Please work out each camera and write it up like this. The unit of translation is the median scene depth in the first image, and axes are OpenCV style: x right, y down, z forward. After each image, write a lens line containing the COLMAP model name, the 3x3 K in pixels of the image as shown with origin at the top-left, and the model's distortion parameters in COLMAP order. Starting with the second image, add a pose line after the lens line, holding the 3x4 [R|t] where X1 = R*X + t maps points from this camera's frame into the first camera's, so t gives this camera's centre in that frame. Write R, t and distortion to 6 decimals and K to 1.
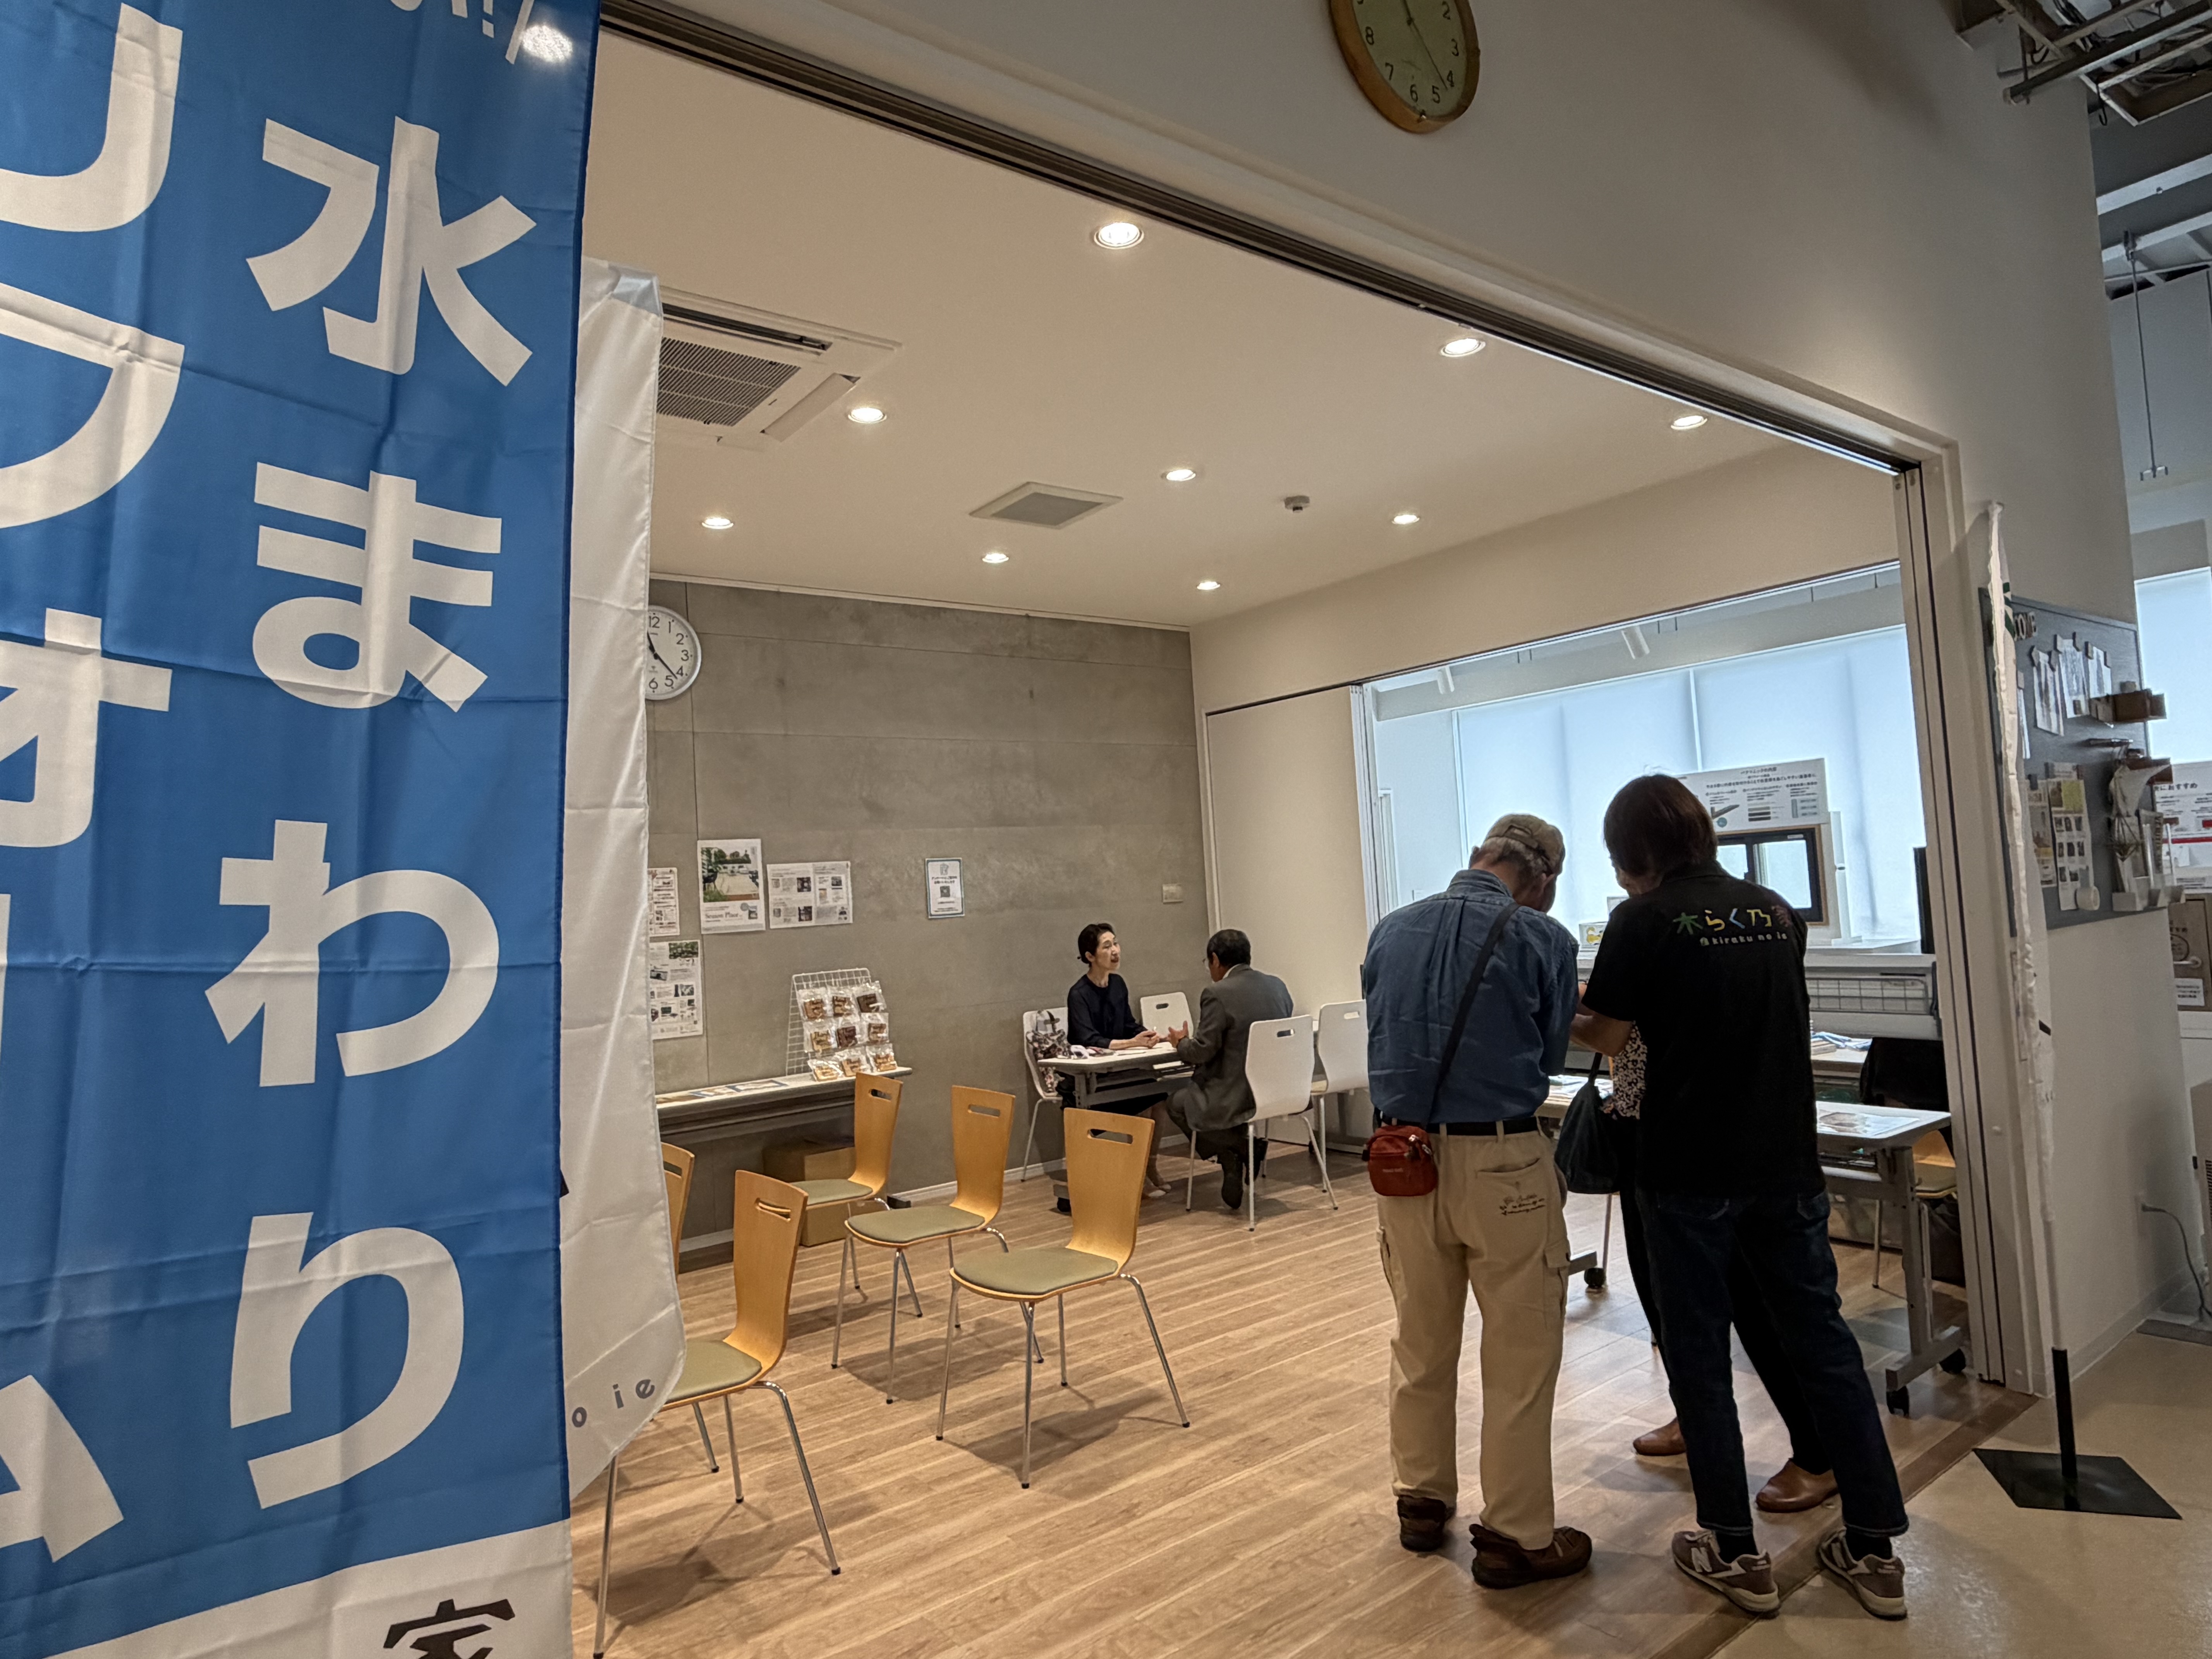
lens RADIAL K [[1310.2, 0, 1105.6], [0, 1310.2, 835.3], [0, 0, 1]] dist [-0.004746, -0.000096]
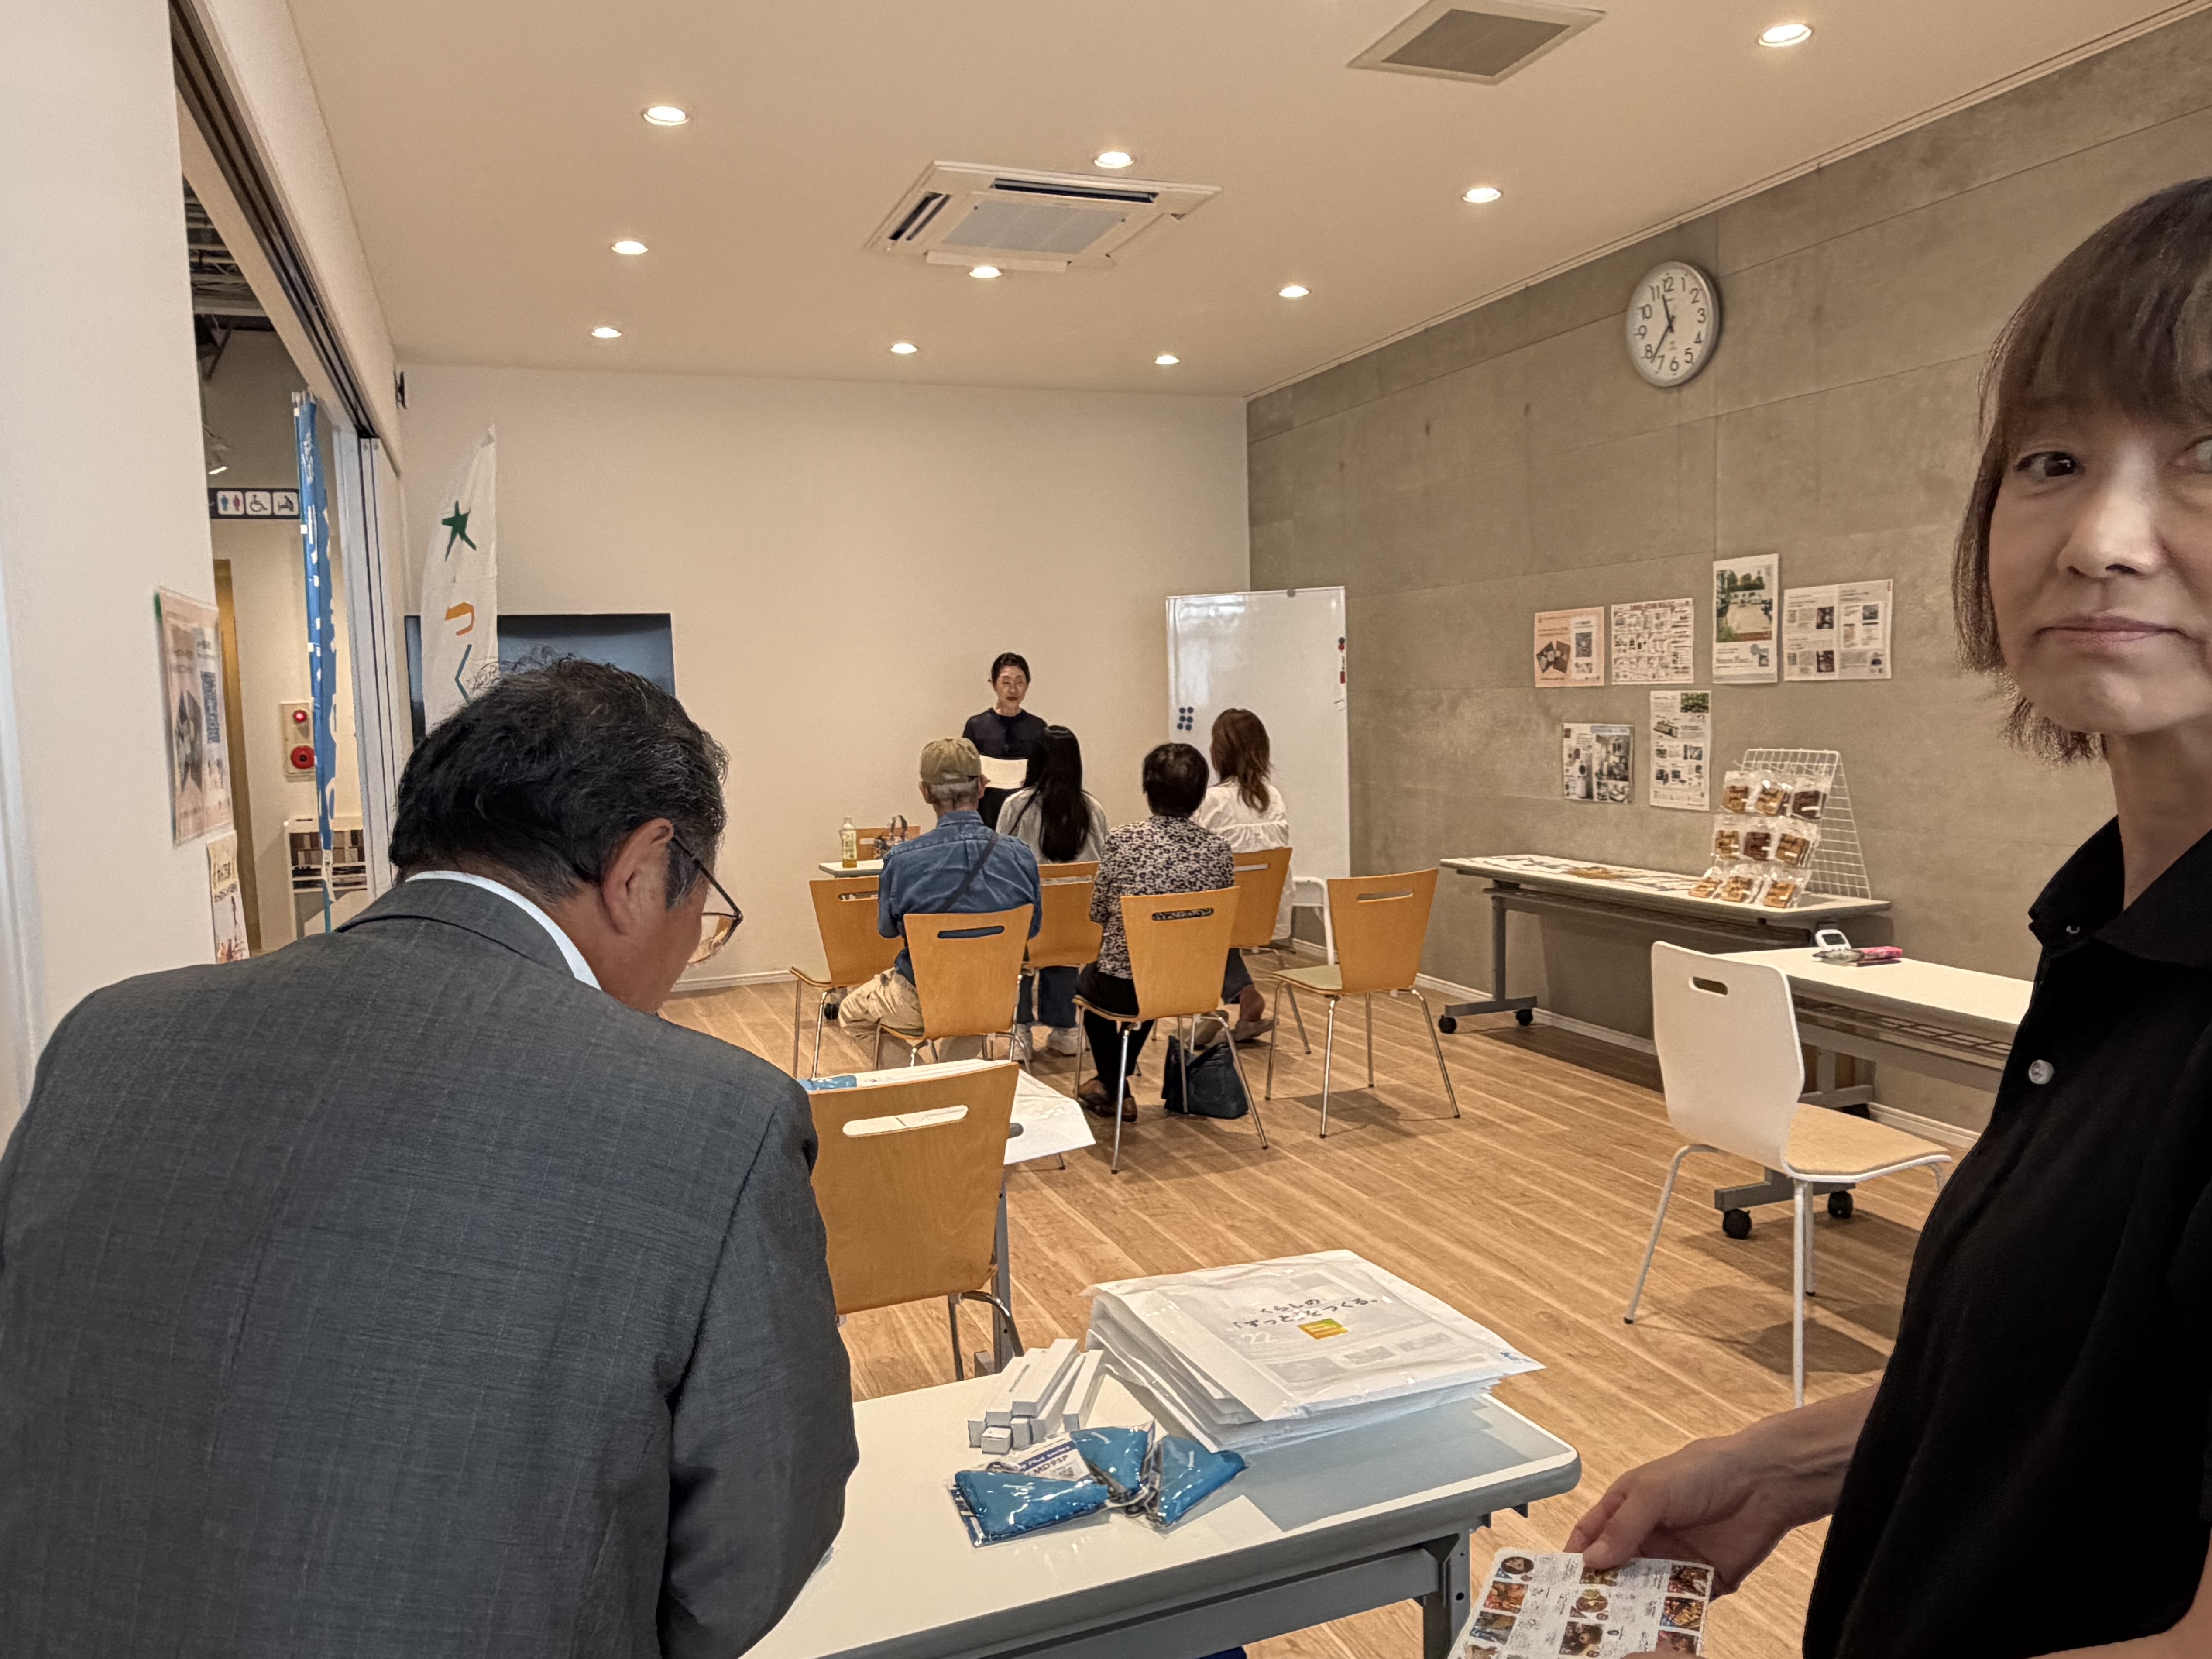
lens RADIAL K [[1544.1, 0, 1105.5], [0, 1544.1, 824.3], [0, 0, 1]] dist [0.000921, 0.000862]
pose [[-0.283671, 0.153621, -0.946536, 0.664165], [0.092787, 0.986850, 0.132356, 0.002991], [0.954422, -0.050280, -0.294195, 0.905310]]
